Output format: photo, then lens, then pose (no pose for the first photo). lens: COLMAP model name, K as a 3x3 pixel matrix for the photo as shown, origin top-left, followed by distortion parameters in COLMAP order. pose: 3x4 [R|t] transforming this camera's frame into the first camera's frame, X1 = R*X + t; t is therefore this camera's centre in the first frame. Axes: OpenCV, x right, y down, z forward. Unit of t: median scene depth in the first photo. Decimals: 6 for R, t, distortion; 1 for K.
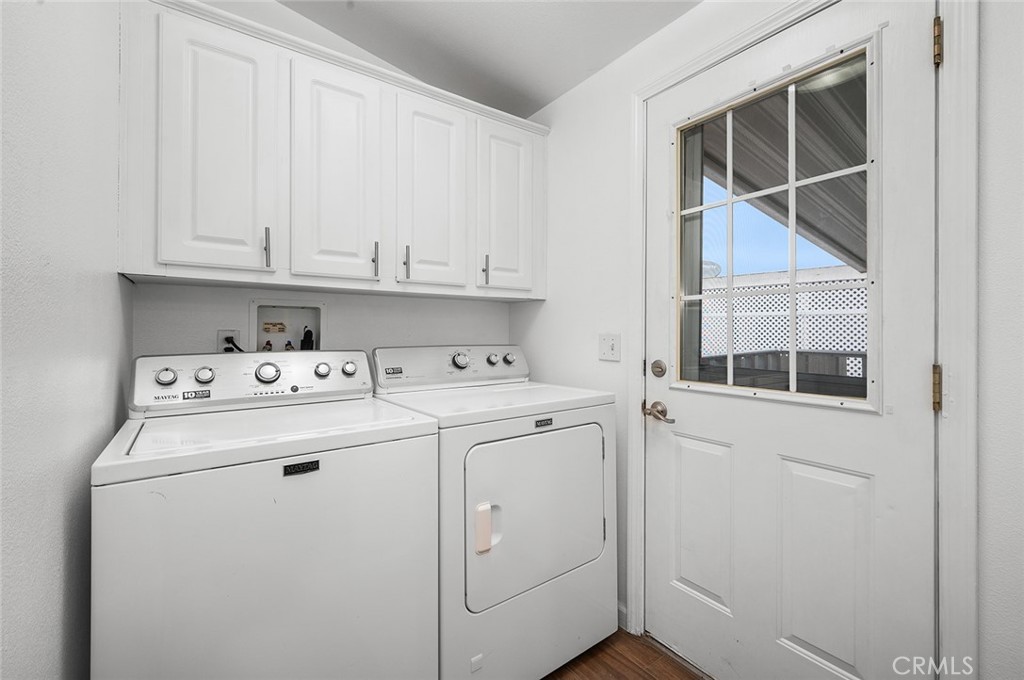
lens RADIAL K [[430.7, 0, 511.9], [0, 430.7, 330.9], [0, 0, 1]] dist [-0.002298, 0.000174]
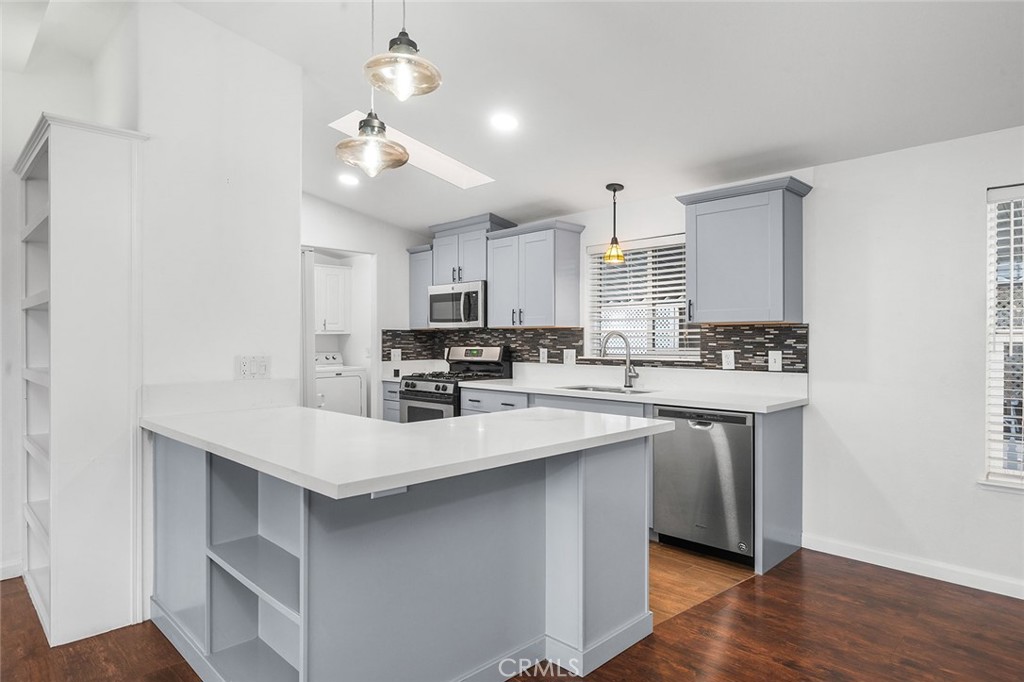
lens RADIAL K [[591.9, 0, 510.3], [0, 591.9, 342.0], [0, 0, 1]] dist [0.003063, 0.000190]
pose [[0.986921, -0.000248, 0.161205, 0.643757], [-0.001914, 0.999910, 0.013260, -0.105964], [-0.161194, -0.013395, 0.986832, -3.762330]]
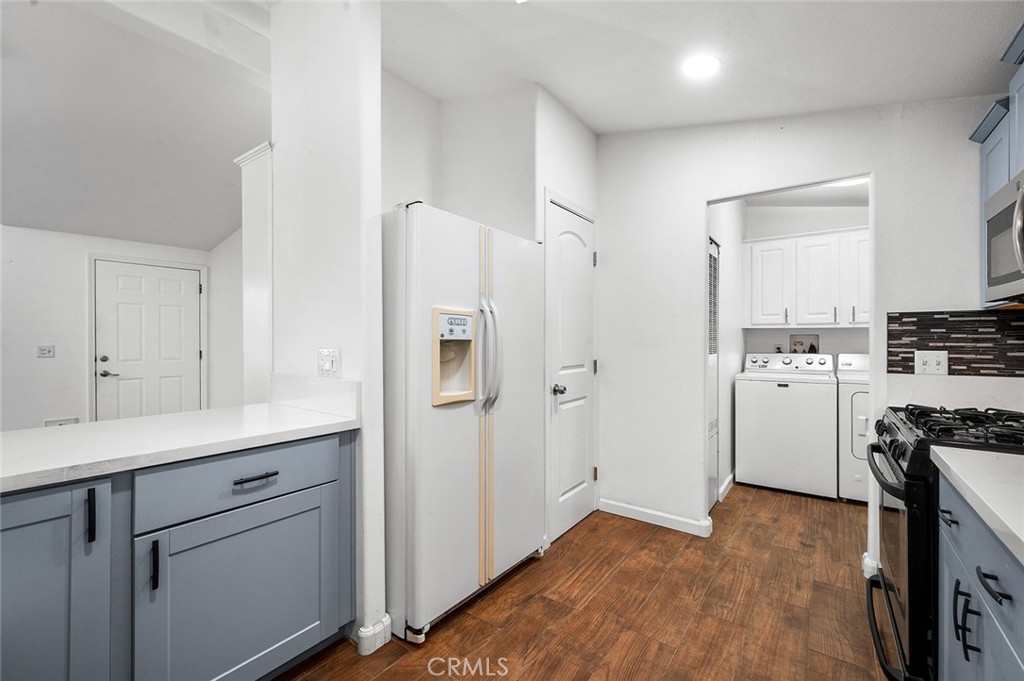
lens RADIAL K [[430.7, 0, 514.6], [0, 430.7, 340.0], [0, 0, 1]] dist [-0.002298, 0.000174]
pose [[0.308156, 0.000496, -0.951336, 1.453022], [0.007052, 0.999971, 0.002805, -0.052989], [0.951310, -0.007573, 0.308143, -1.446631]]
